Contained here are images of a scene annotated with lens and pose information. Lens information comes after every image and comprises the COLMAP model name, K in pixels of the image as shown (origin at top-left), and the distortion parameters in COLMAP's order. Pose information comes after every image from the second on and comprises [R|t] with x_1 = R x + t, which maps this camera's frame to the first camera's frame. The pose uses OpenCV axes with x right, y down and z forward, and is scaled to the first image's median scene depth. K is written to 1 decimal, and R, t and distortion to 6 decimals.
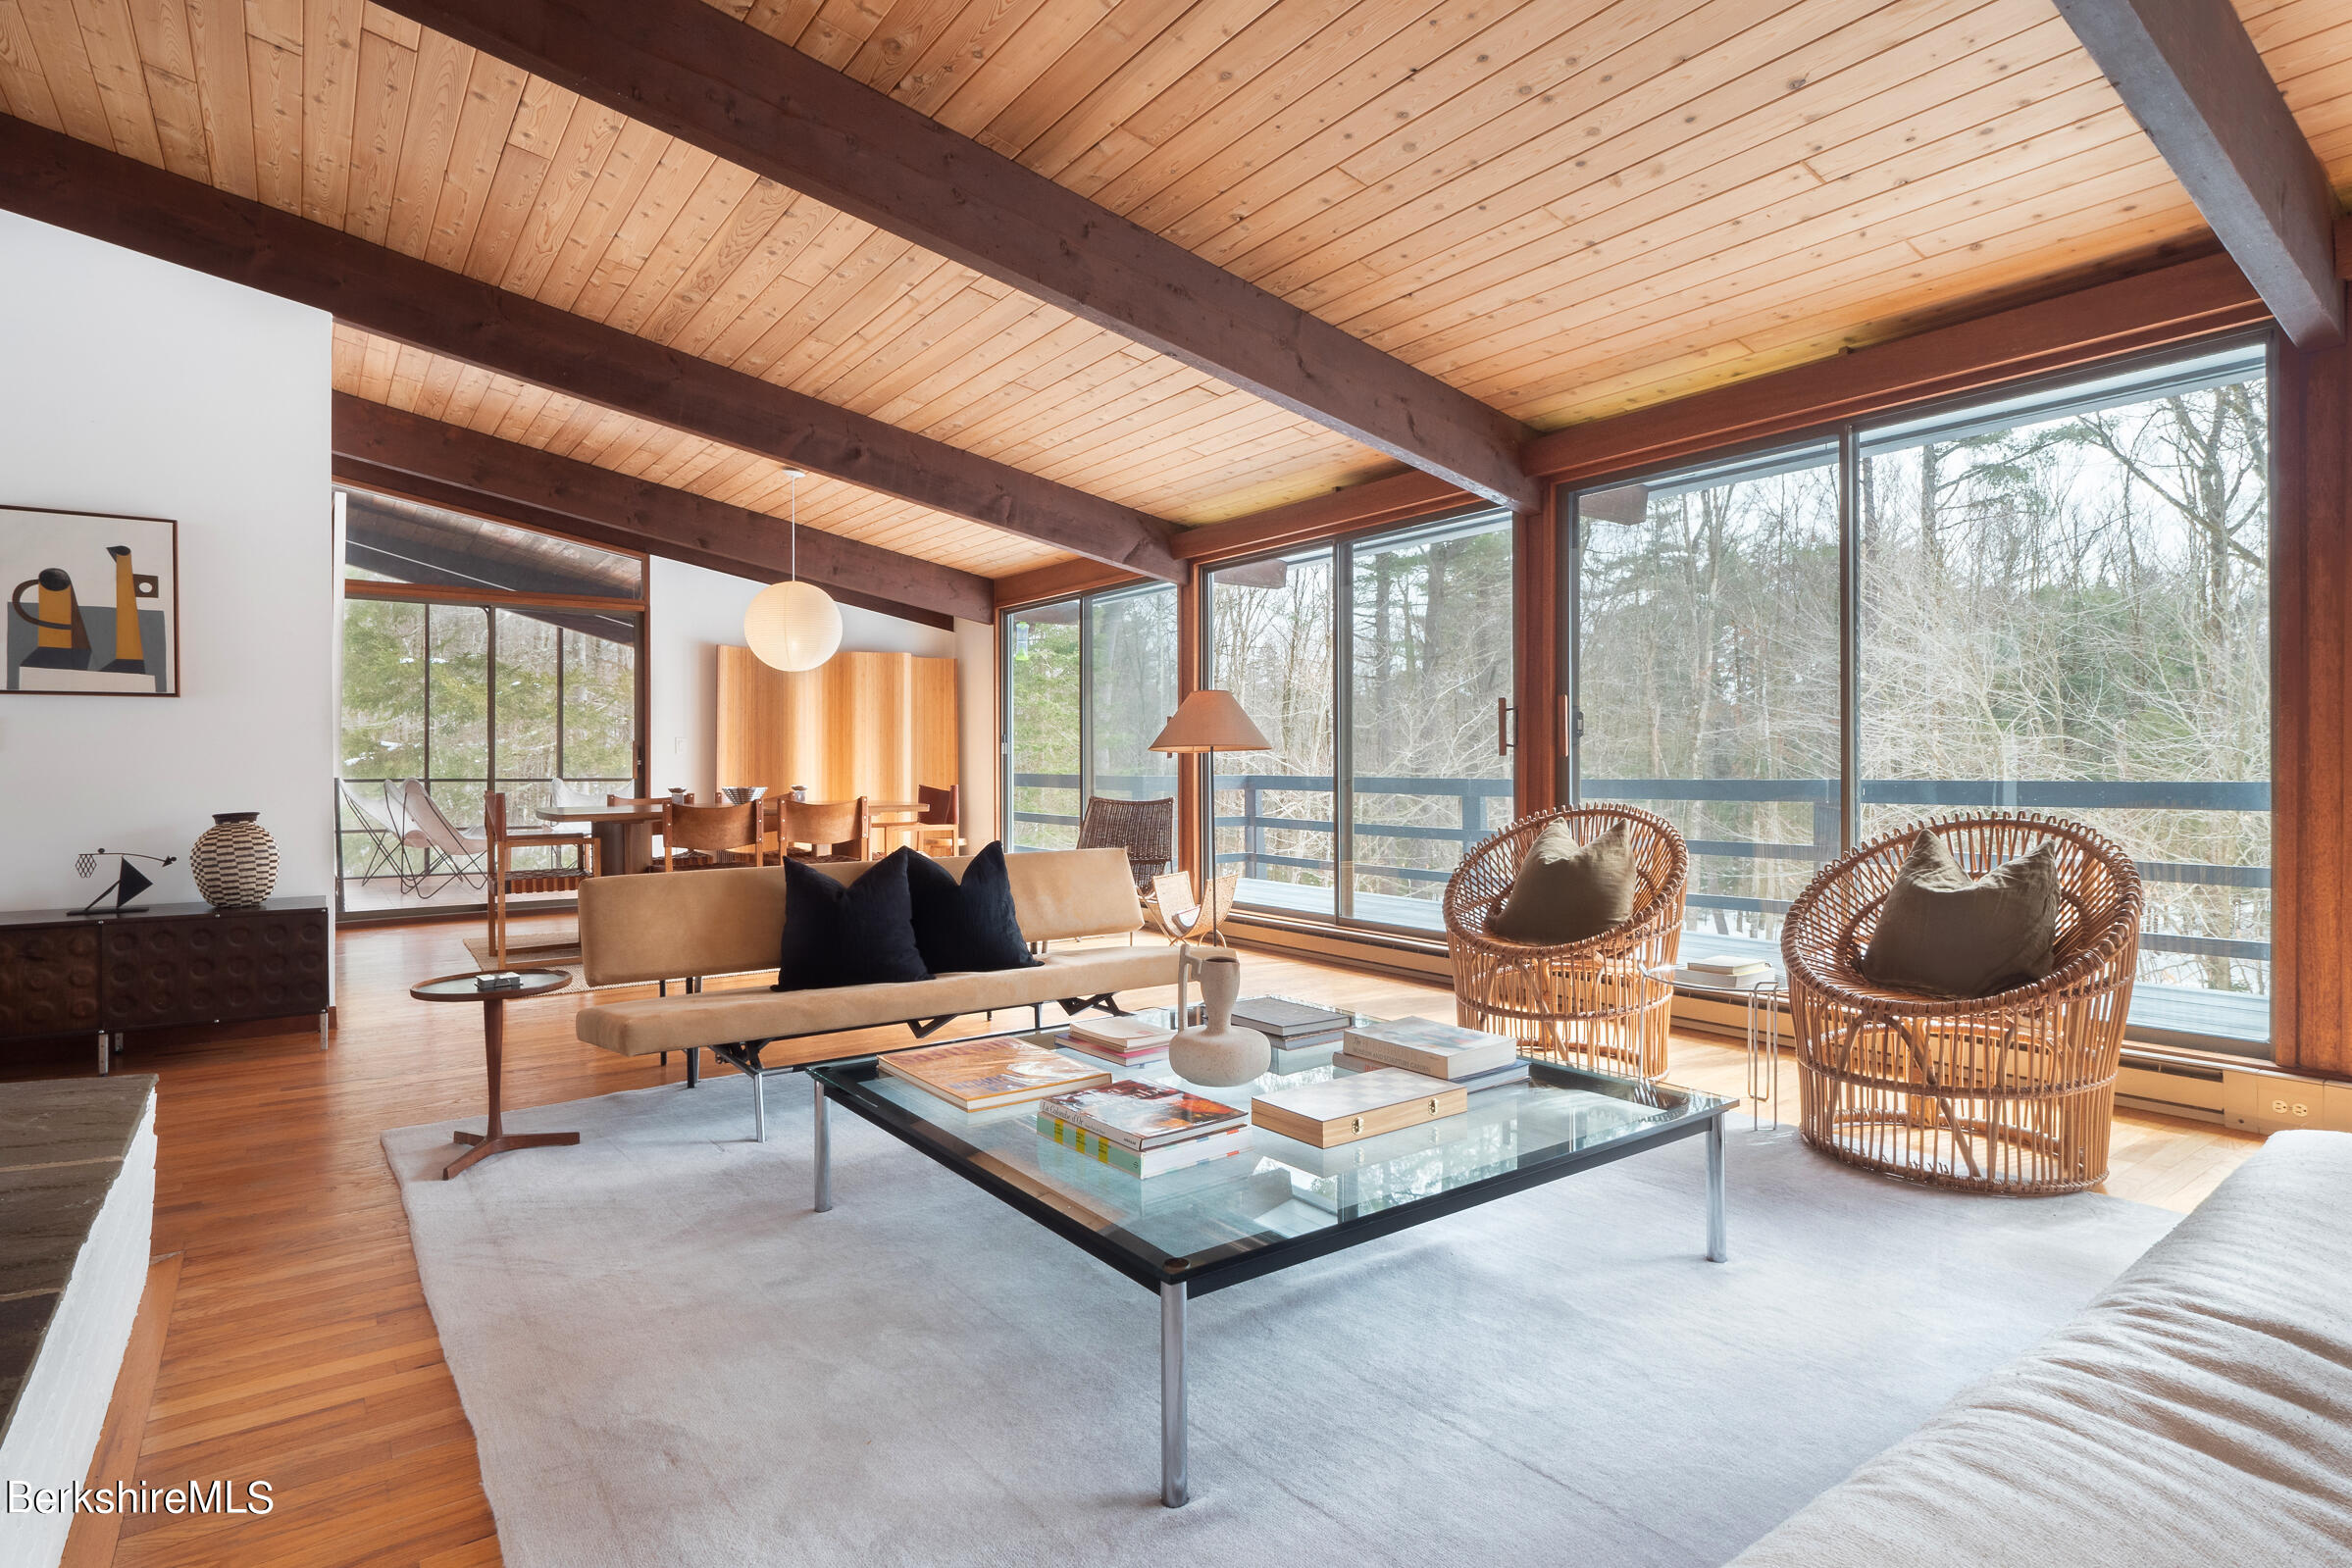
lens RADIAL K [[1151.3, 0, 1172.7], [0, 1151.3, 768.3], [0, 0, 1]] dist [-0.002514, -0.000499]
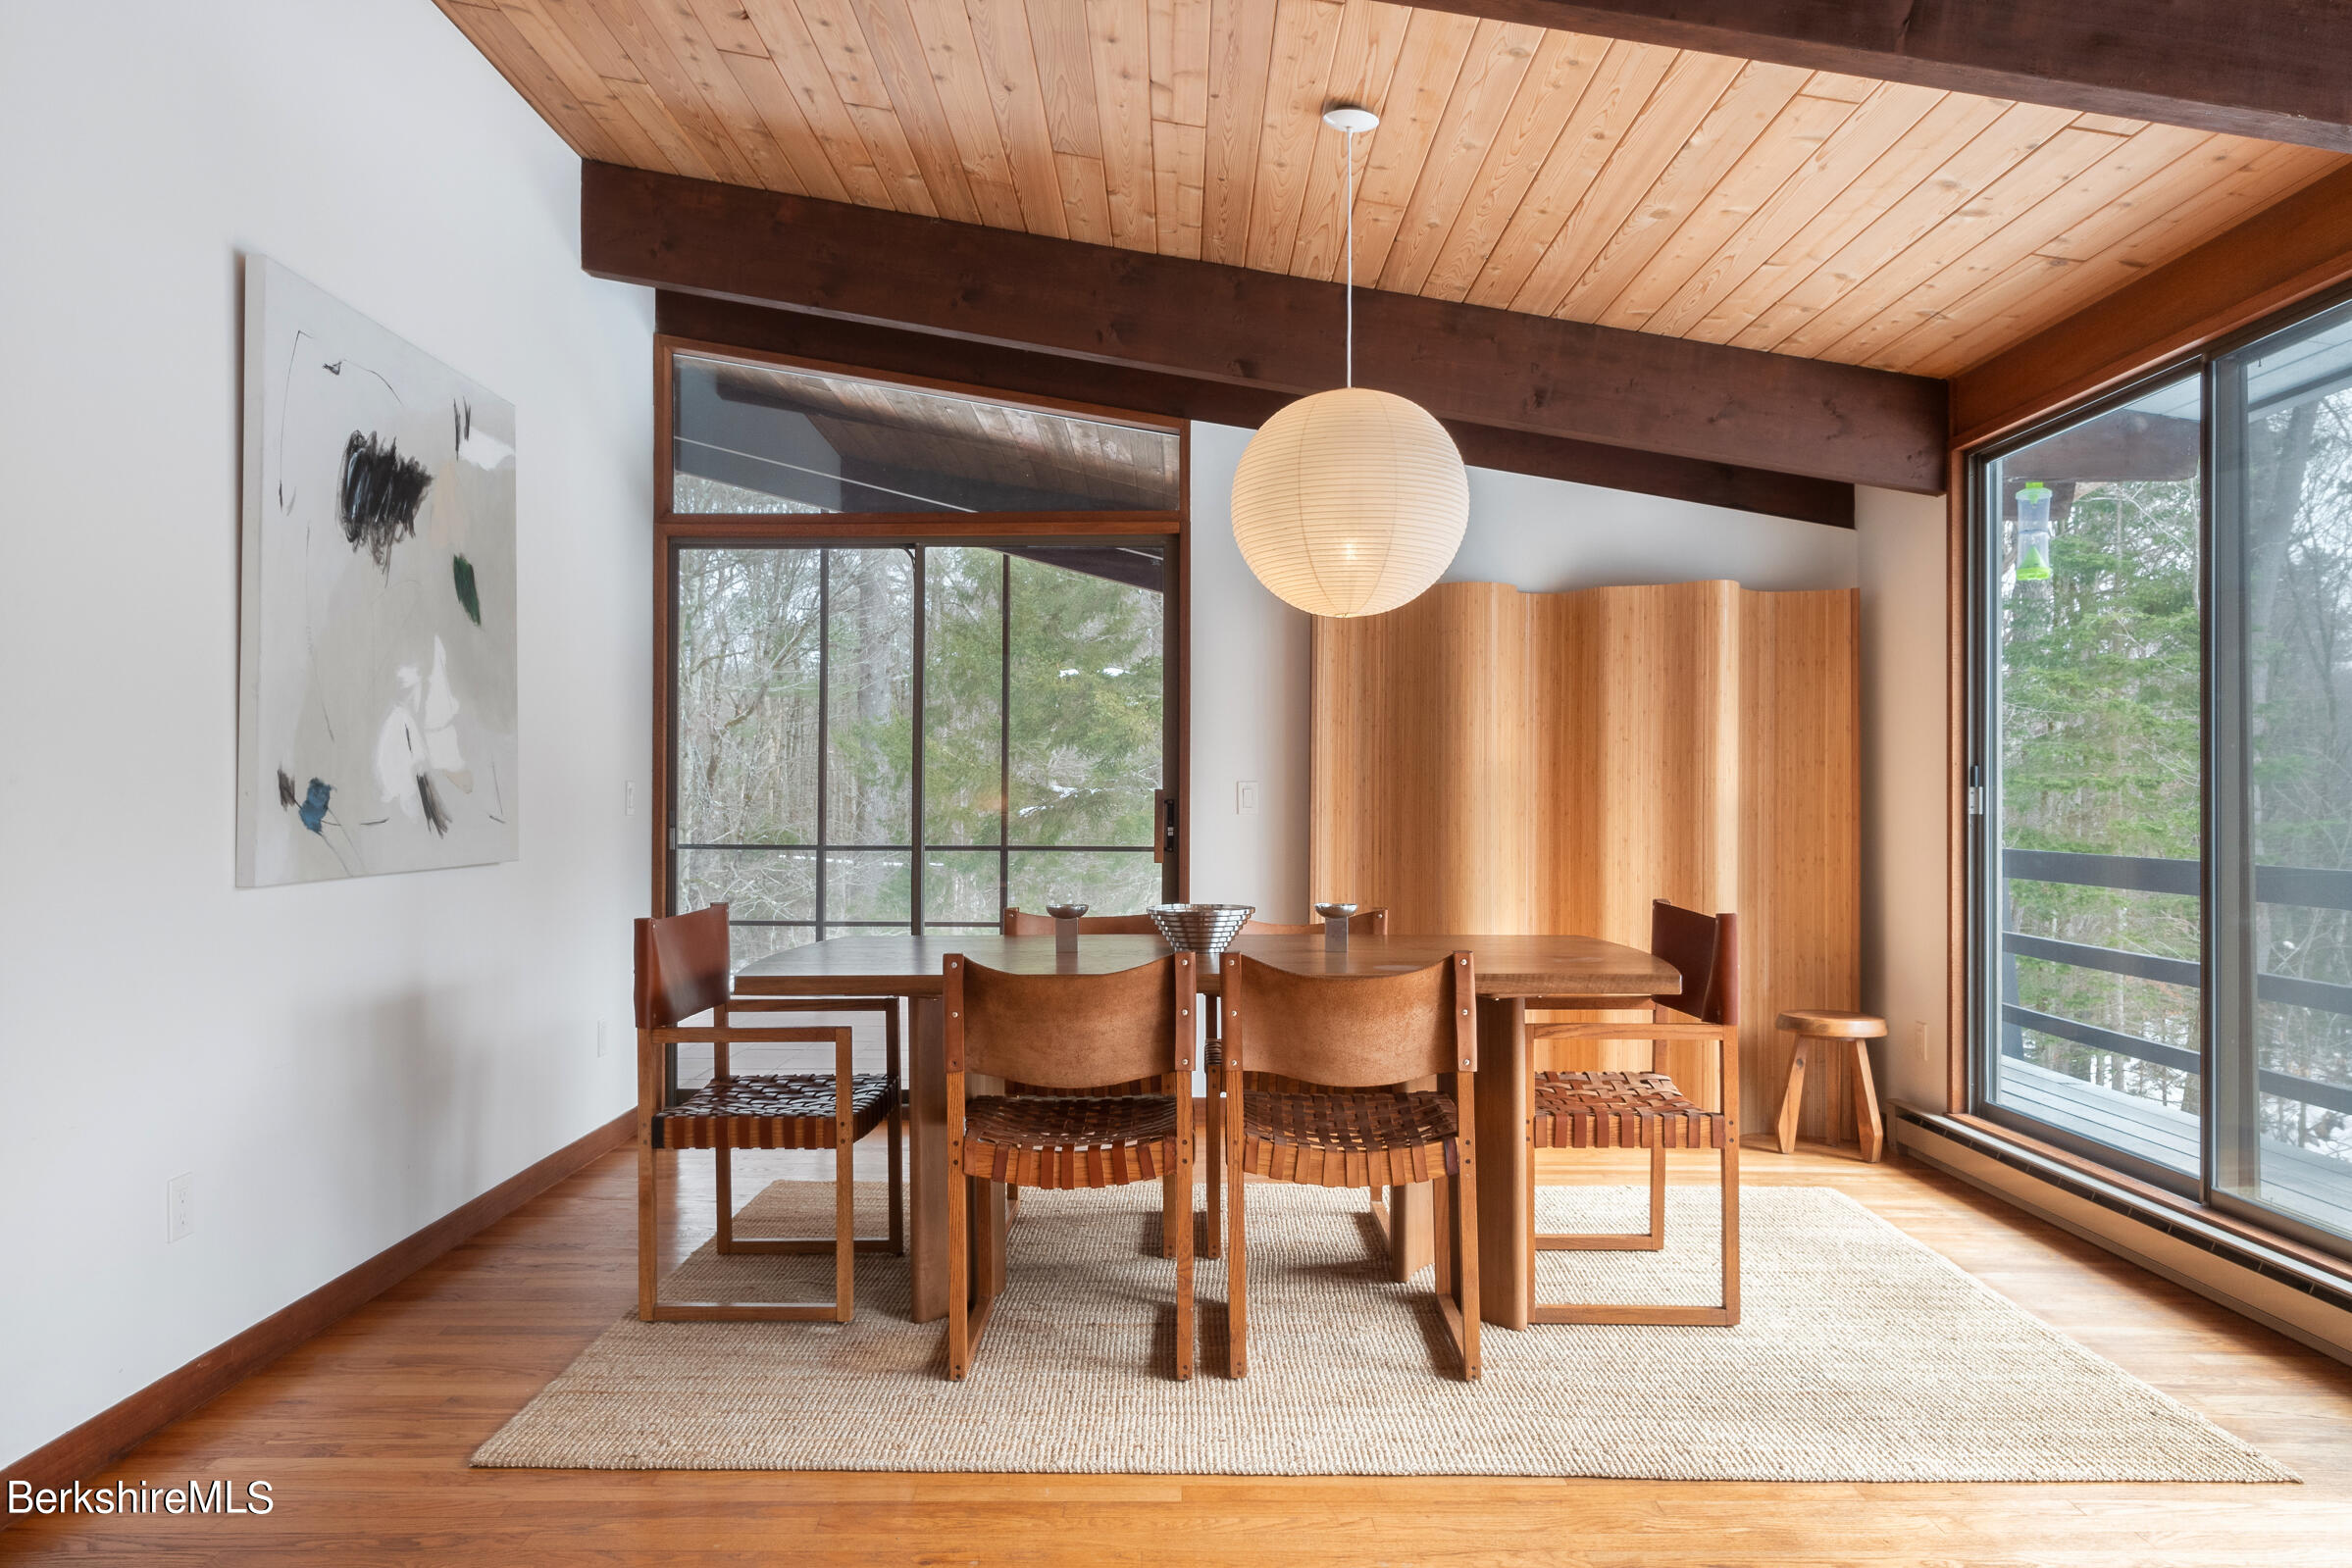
lens RADIAL K [[1572.4, 0, 1171.4], [0, 1572.4, 788.2], [0, 0, 1]] dist [-0.008814, 0.001825]
pose [[0.789683, -0.004569, -0.613498, -0.035427], [-0.004952, 0.999892, -0.013822, -0.012944], [0.613495, 0.013953, 0.789575, 0.421554]]
